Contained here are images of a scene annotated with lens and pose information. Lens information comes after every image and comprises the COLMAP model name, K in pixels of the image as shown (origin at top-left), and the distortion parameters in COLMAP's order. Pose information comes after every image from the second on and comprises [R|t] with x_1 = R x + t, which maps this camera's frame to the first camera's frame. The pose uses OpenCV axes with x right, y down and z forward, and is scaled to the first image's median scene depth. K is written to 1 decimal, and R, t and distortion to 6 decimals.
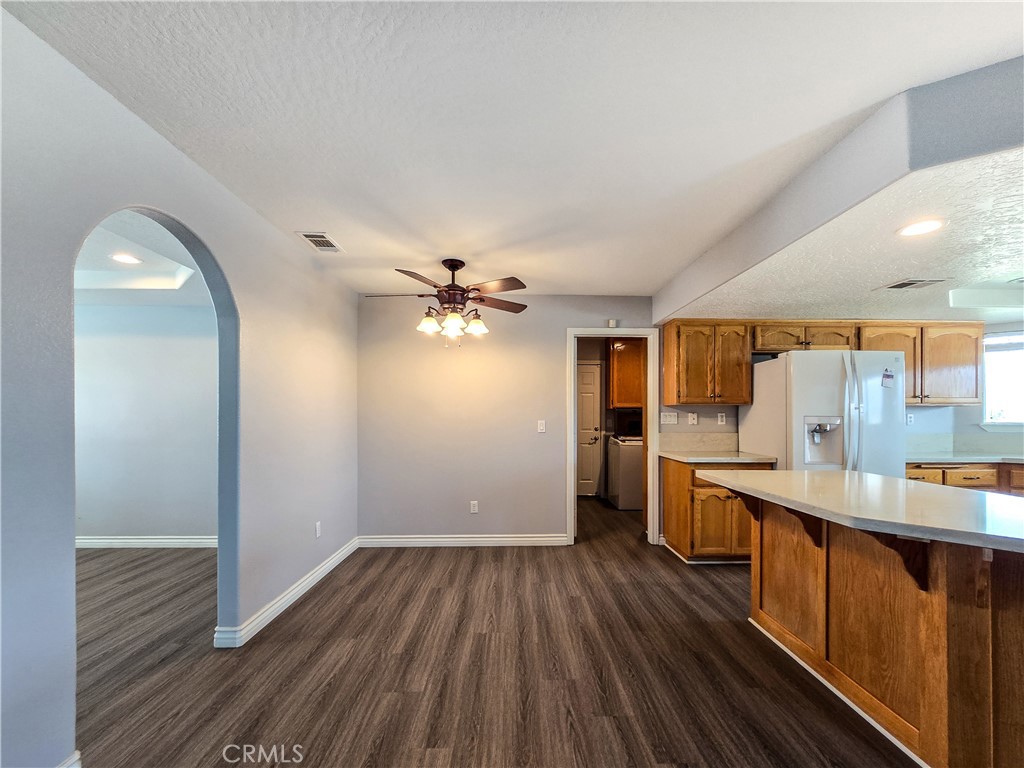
lens RADIAL K [[440.9, 0, 492.8], [0, 440.9, 419.0], [0, 0, 1]] dist [0.001339, -0.000792]
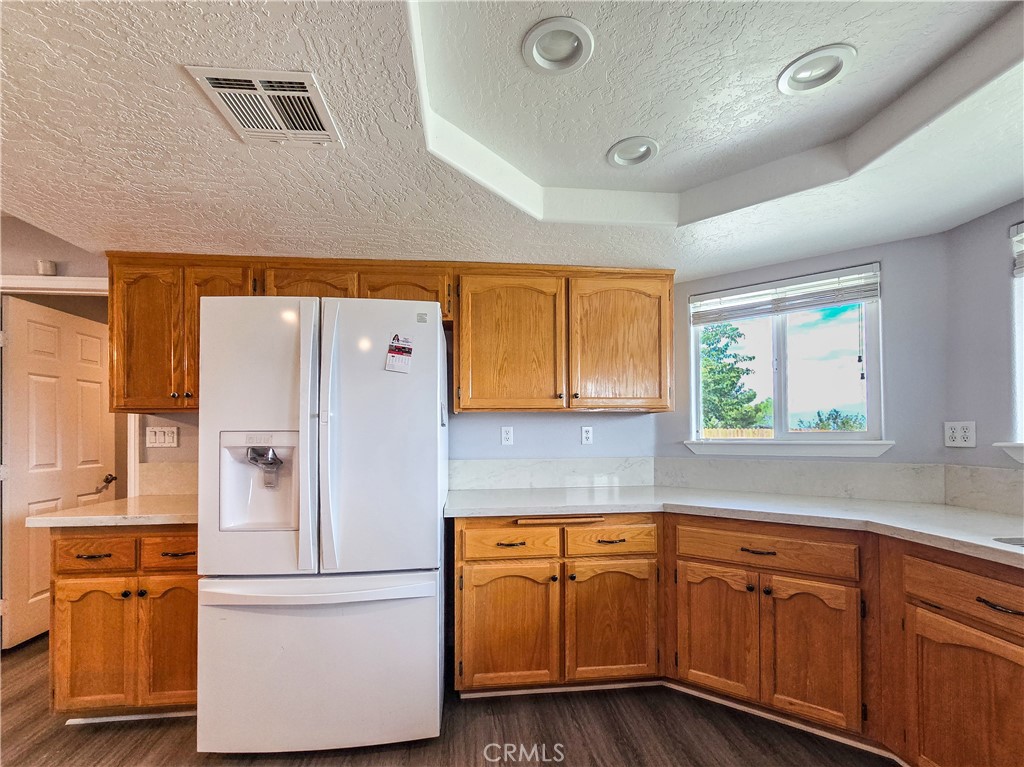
lens RADIAL K [[440.9, 0, 516.5], [0, 440.9, 431.6], [0, 0, 1]] dist [0.001339, -0.000792]
pose [[0.997397, -0.008320, 0.071623, 1.032328], [0.009251, 0.999877, -0.012665, 0.003643], [-0.071508, 0.013294, 0.997351, 0.509835]]
